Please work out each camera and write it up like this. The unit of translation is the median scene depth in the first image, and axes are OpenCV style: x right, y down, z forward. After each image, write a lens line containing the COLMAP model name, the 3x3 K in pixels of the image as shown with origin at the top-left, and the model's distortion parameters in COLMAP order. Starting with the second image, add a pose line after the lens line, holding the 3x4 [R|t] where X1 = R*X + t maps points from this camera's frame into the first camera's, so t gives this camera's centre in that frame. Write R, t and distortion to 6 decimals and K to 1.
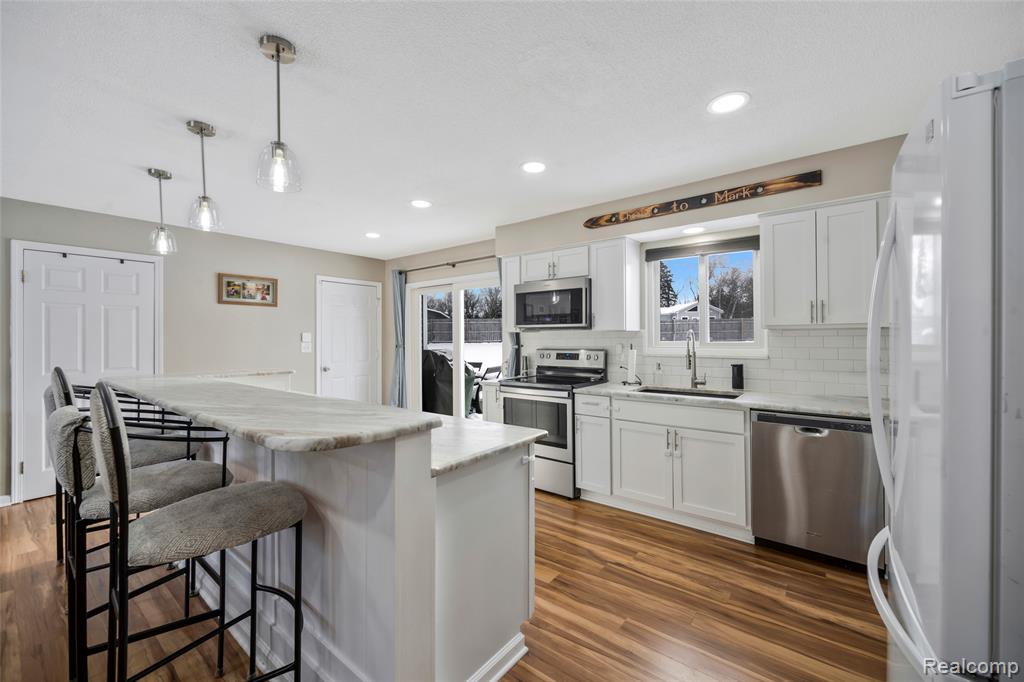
lens RADIAL K [[414.9, 0, 510.0], [0, 414.9, 335.3], [0, 0, 1]] dist [0.002044, 0.000207]
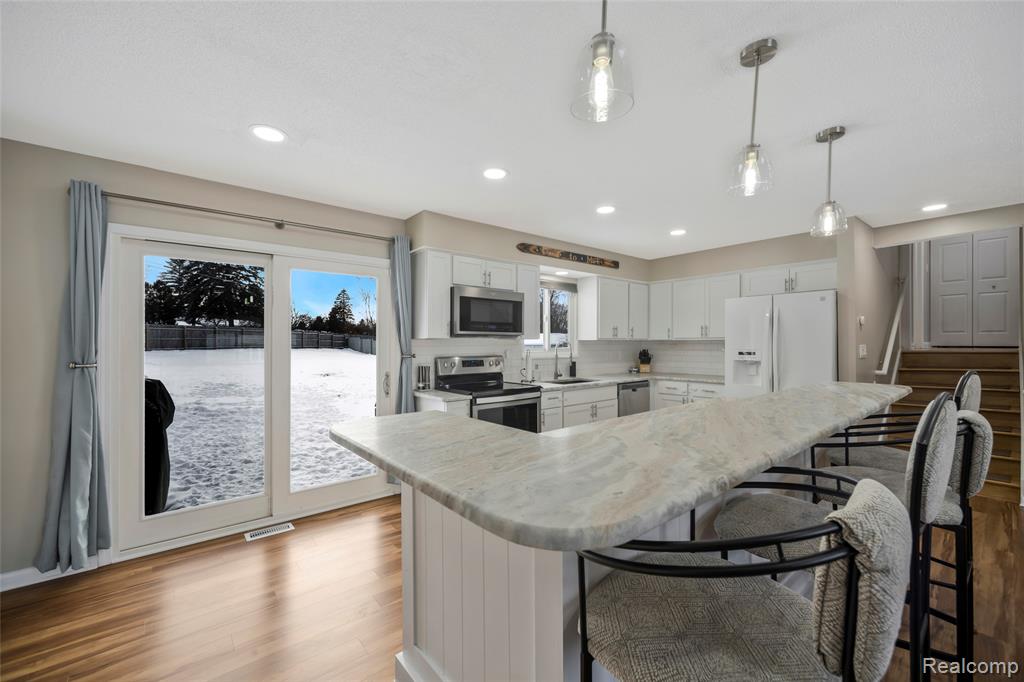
lens RADIAL K [[414.4, 0, 515.3], [0, 414.4, 339.5], [0, 0, 1]] dist [-0.001594, -0.000017]
pose [[0.194190, 0.009856, 0.980914, -0.937922], [-0.005090, 0.999946, -0.009040, 0.000177], [-0.980951, -0.003237, 0.194230, 0.783761]]
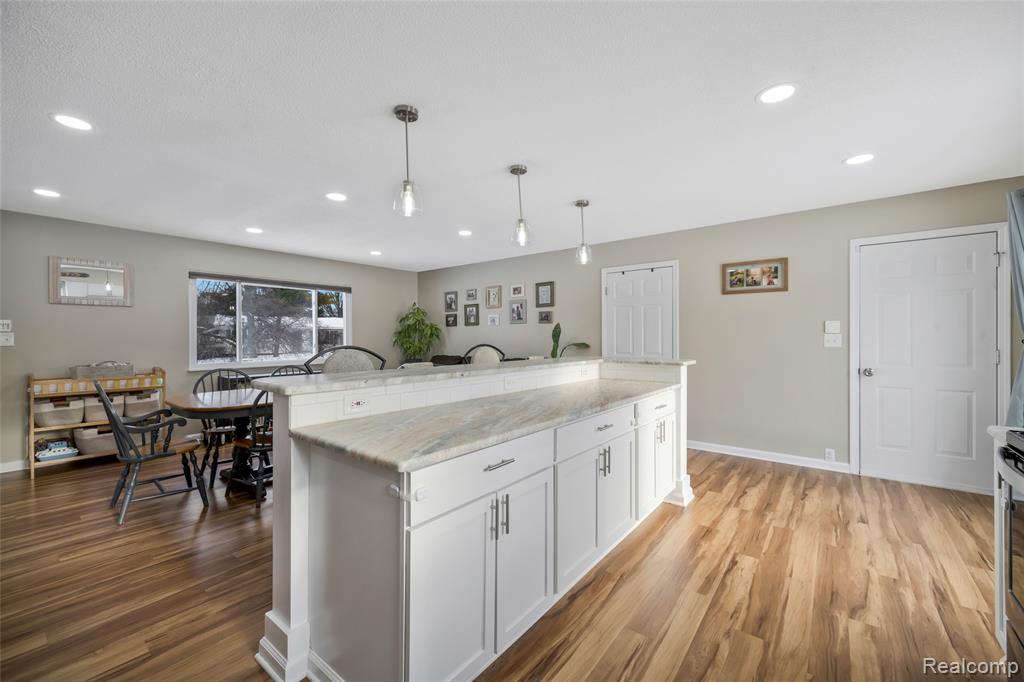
lens RADIAL K [[409.3, 0, 508.7], [0, 409.3, 340.7], [0, 0, 1]] dist [-0.000176, 0.000004]
pose [[0.001092, 0.013740, -0.999905, 0.356487], [0.008239, 0.999872, 0.013748, 0.021024], [0.999965, -0.008253, 0.000979, 0.596478]]
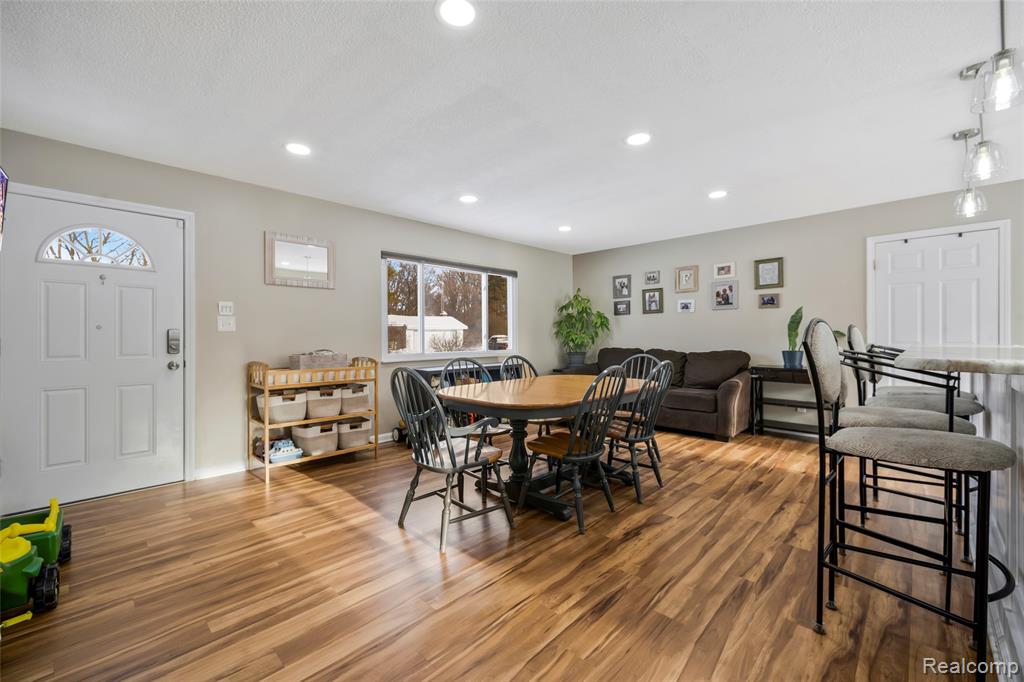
lens RADIAL K [[420.0, 0, 507.6], [0, 420.0, 338.0], [0, 0, 1]] dist [-0.000197, 0.000140]
pose [[-0.100746, 0.010558, -0.994856, 0.191708], [0.010306, 0.999901, 0.009568, 0.051813], [0.994859, -0.009289, -0.100845, 0.023462]]
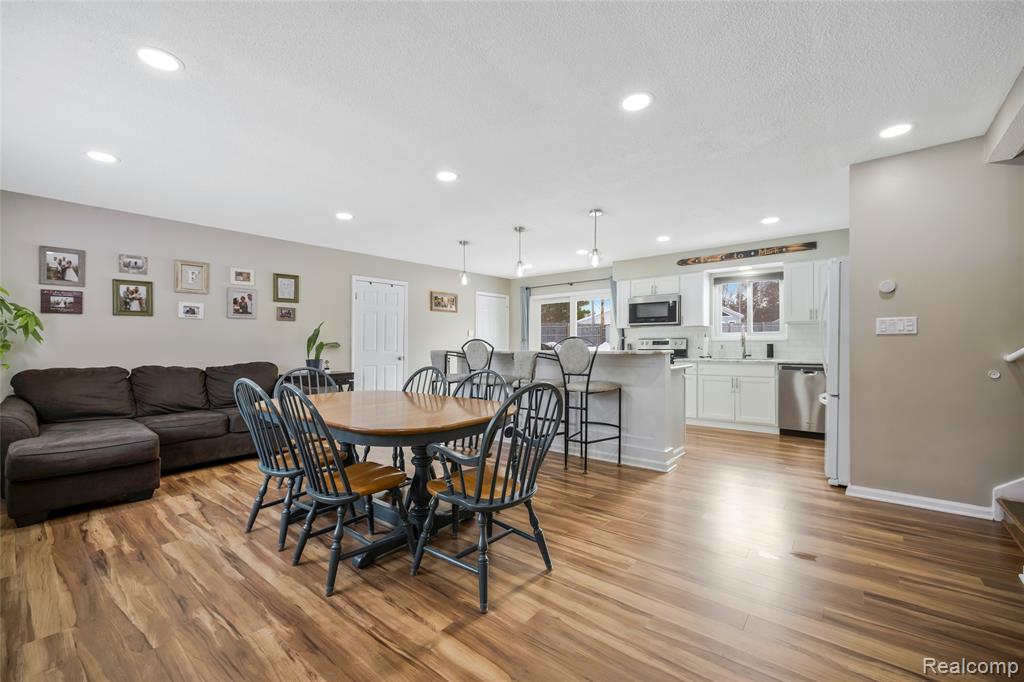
lens RADIAL K [[427.7, 0, 511.3], [0, 427.7, 348.2], [0, 0, 1]] dist [0.016351, -0.000128]
pose [[0.999836, -0.001705, -0.018039, -0.460170], [0.001988, 0.999875, 0.015690, 0.049191], [0.018010, -0.015723, 0.999714, -0.752264]]
